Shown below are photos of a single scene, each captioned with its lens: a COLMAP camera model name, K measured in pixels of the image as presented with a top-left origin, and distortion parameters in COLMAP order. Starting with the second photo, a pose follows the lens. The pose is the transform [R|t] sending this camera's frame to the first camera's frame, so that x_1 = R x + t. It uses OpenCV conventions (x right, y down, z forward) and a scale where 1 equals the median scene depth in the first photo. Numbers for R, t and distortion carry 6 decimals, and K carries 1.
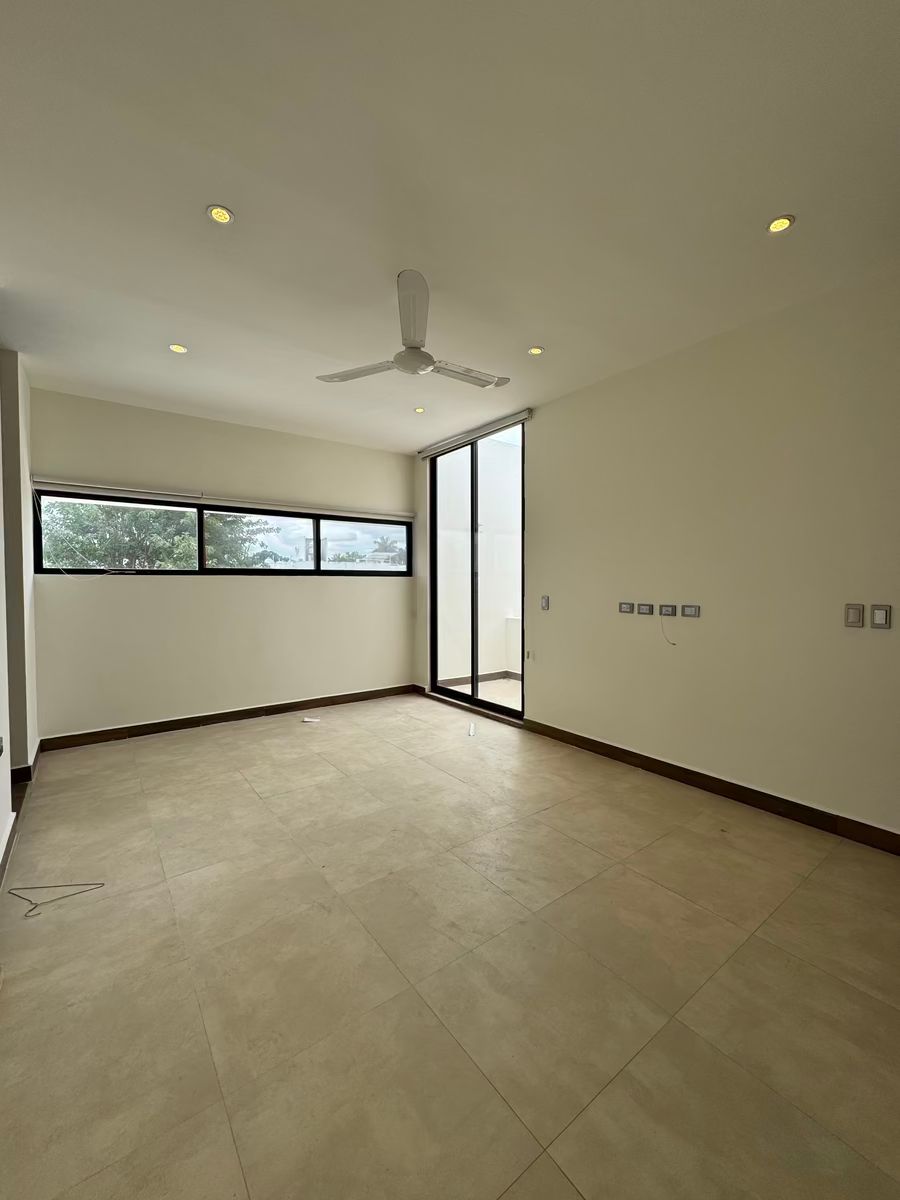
lens RADIAL K [[482.0, 0, 451.3], [0, 482.0, 597.1], [0, 0, 1]] dist [-0.004478, 0.001860]
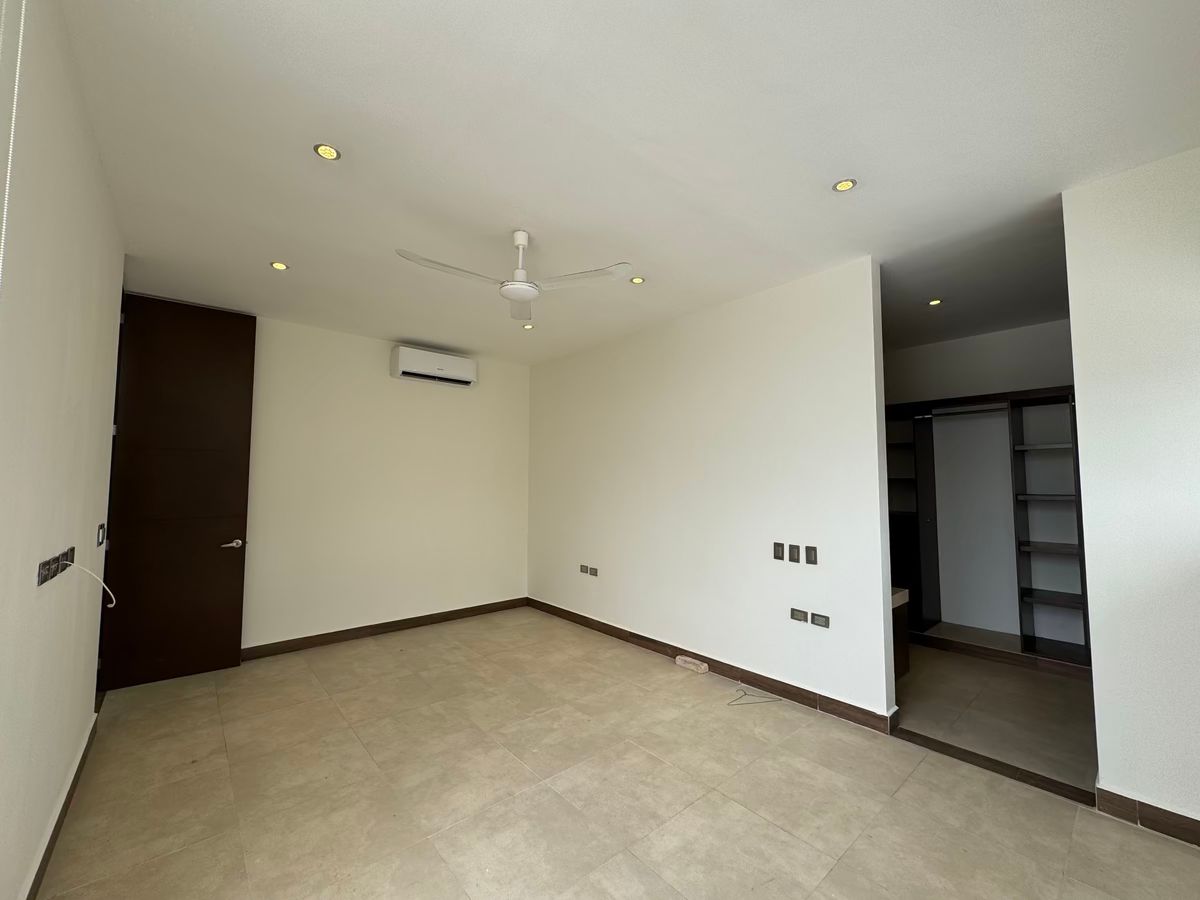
lens RADIAL K [[482.0, 0, 599.1], [0, 482.0, 450.7], [0, 0, 1]] dist [-0.004478, 0.001860]
pose [[-0.997798, -0.002613, -0.066269, -0.167966], [-0.000163, 0.999317, -0.036950, -0.096824], [0.066320, -0.036858, -0.997117, 1.864361]]
